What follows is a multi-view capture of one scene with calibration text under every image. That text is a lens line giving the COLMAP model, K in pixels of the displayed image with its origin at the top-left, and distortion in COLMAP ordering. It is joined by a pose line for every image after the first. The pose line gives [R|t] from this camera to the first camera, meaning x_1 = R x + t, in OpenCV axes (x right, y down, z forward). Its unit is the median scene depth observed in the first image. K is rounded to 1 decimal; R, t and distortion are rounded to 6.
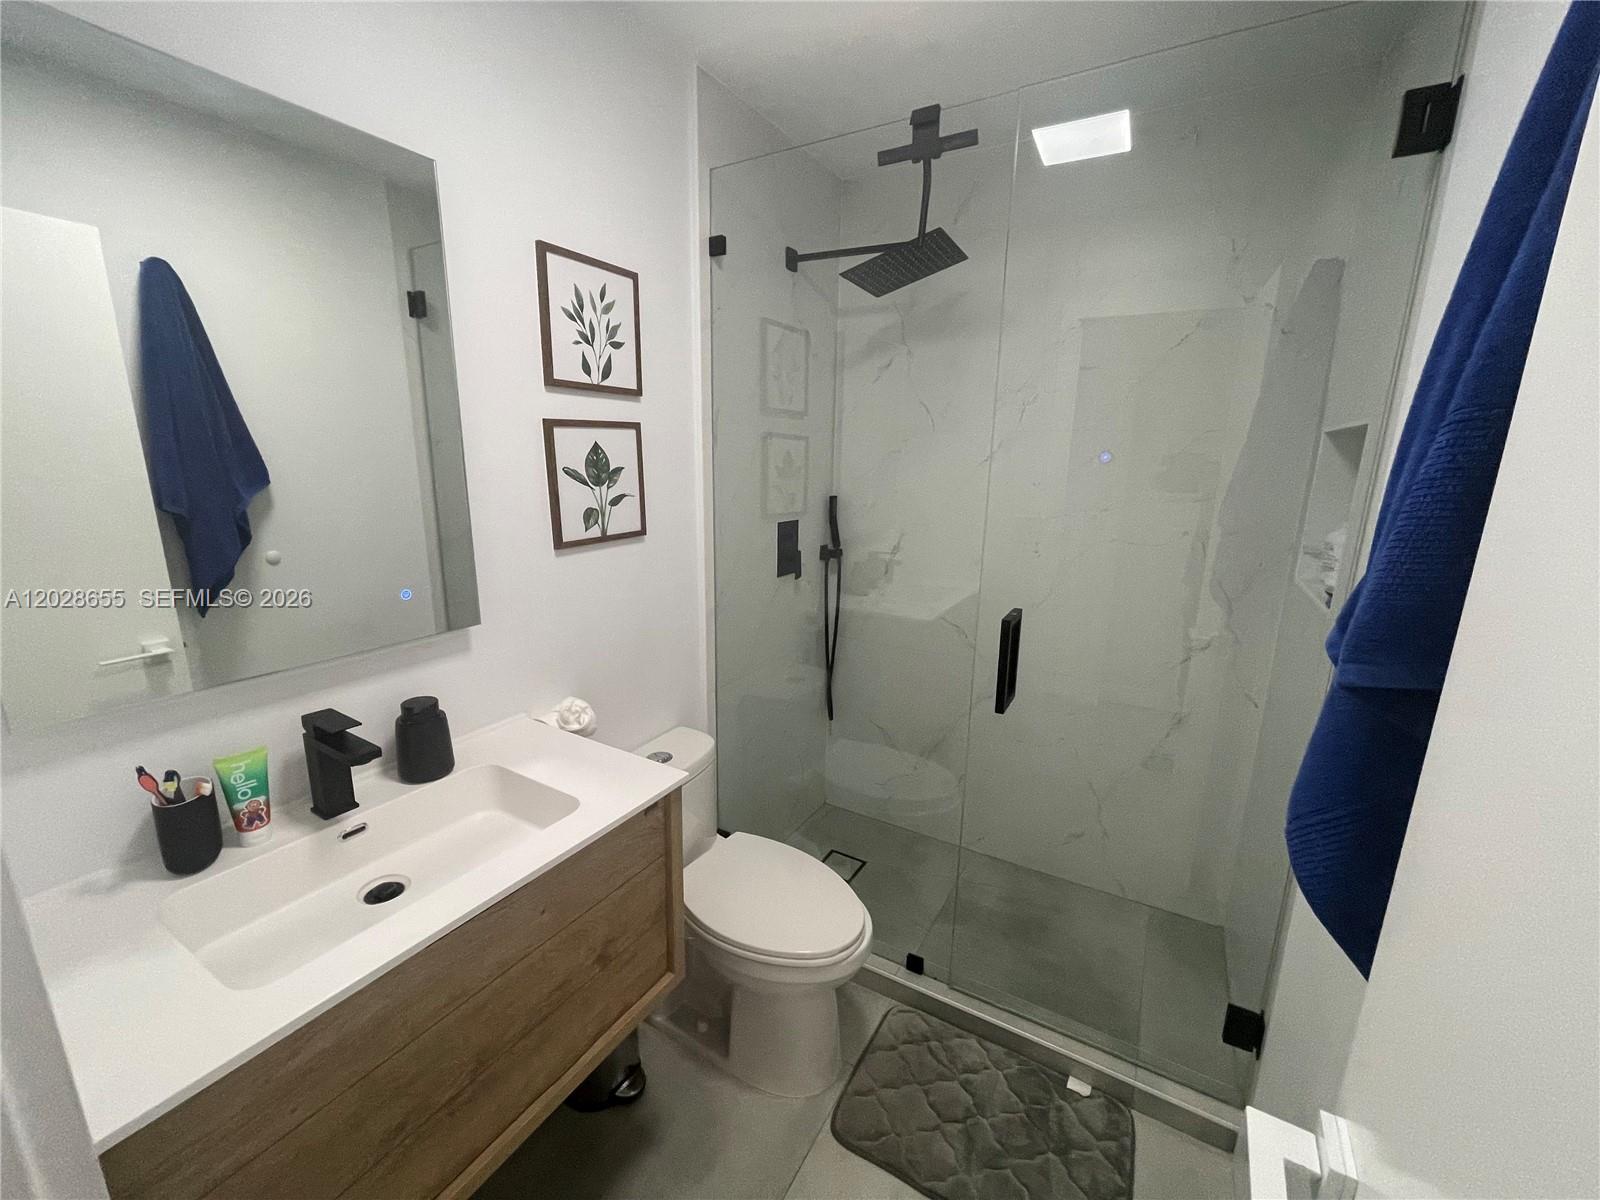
lens RADIAL K [[655.3, 0, 797.0], [0, 655.3, 599.7], [0, 0, 1]] dist [-0.000309, 0.000730]
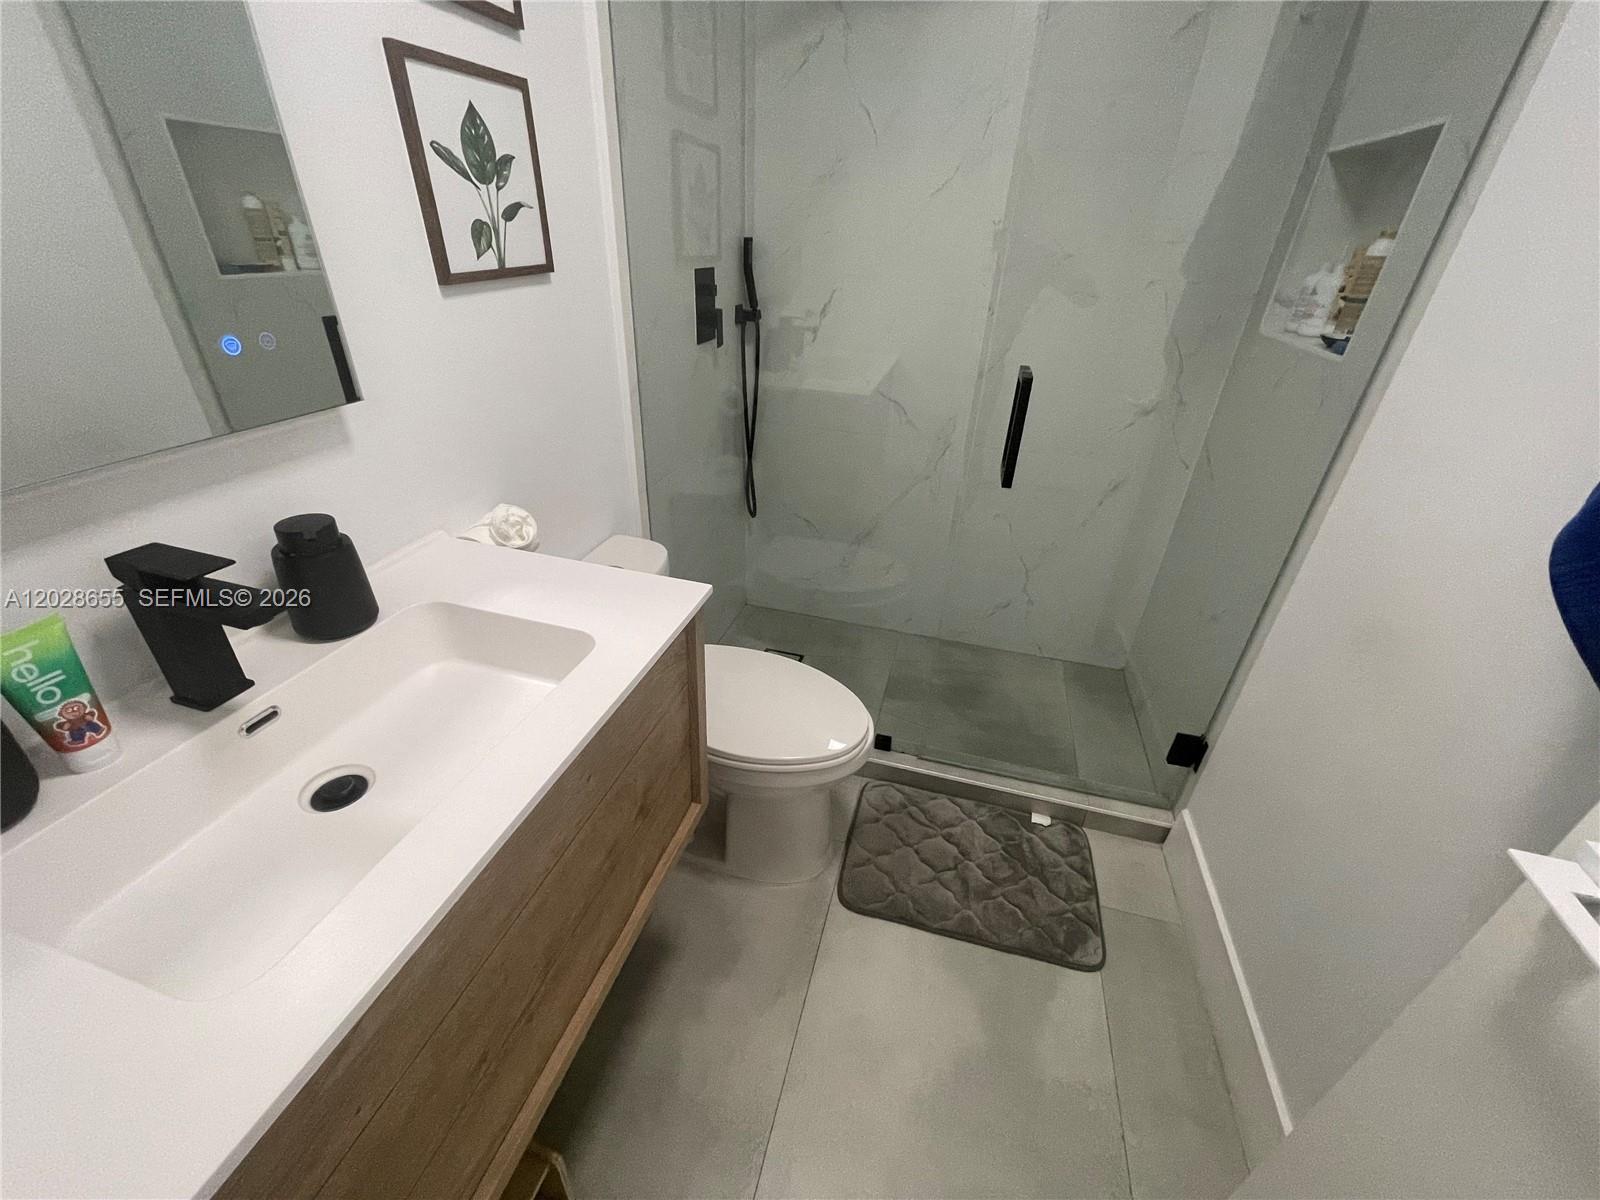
lens RADIAL K [[655.3, 0, 797.0], [0, 655.3, 599.7], [0, 0, 1]] dist [-0.000309, 0.000730]
pose [[0.964071, -0.109176, 0.242171, -0.211003], [0.031978, 0.952708, 0.302201, 0.037417], [-0.263712, -0.283599, 0.921969, 0.195465]]
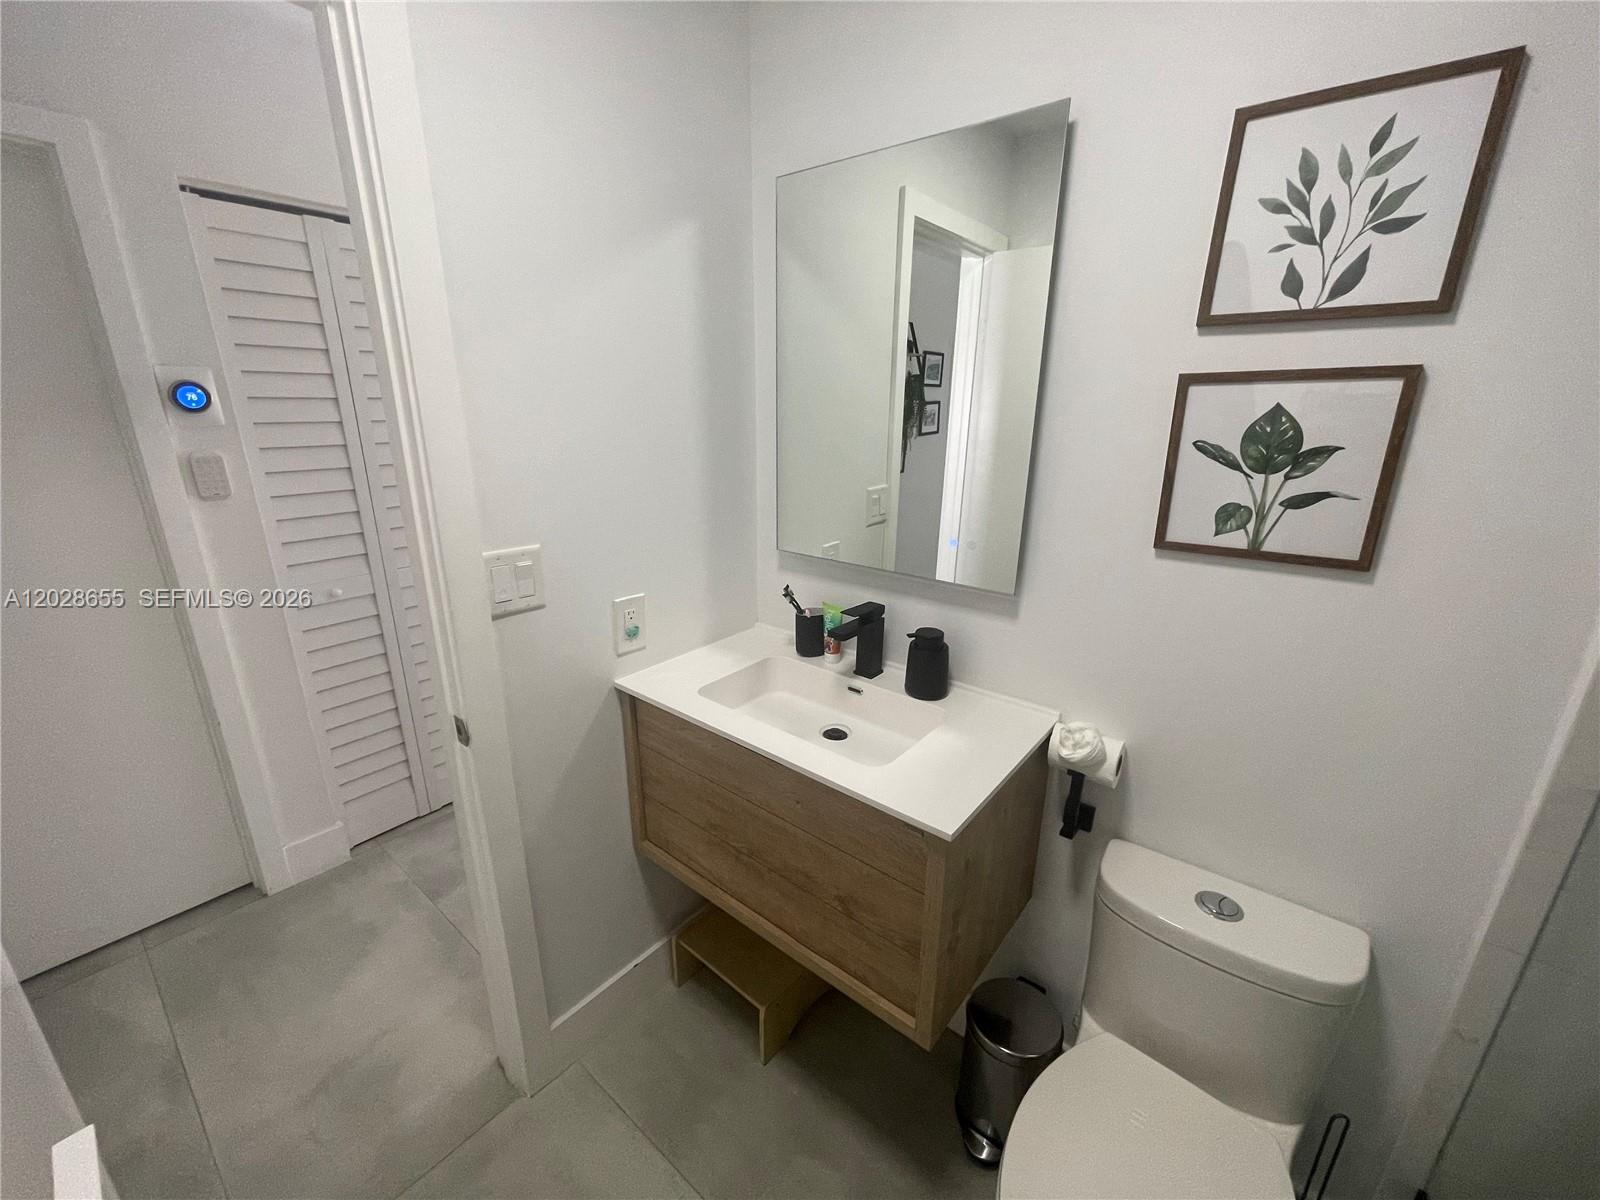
lens RADIAL K [[620.2, 0, 794.1], [0, 620.2, 601.2], [0, 0, 1]] dist [0.000180, 0.000065]
pose [[-0.141815, 0.275437, -0.950801, 0.393795], [-0.233499, 0.924097, 0.302528, -0.137159], [0.961960, 0.264914, -0.066736, 0.643846]]
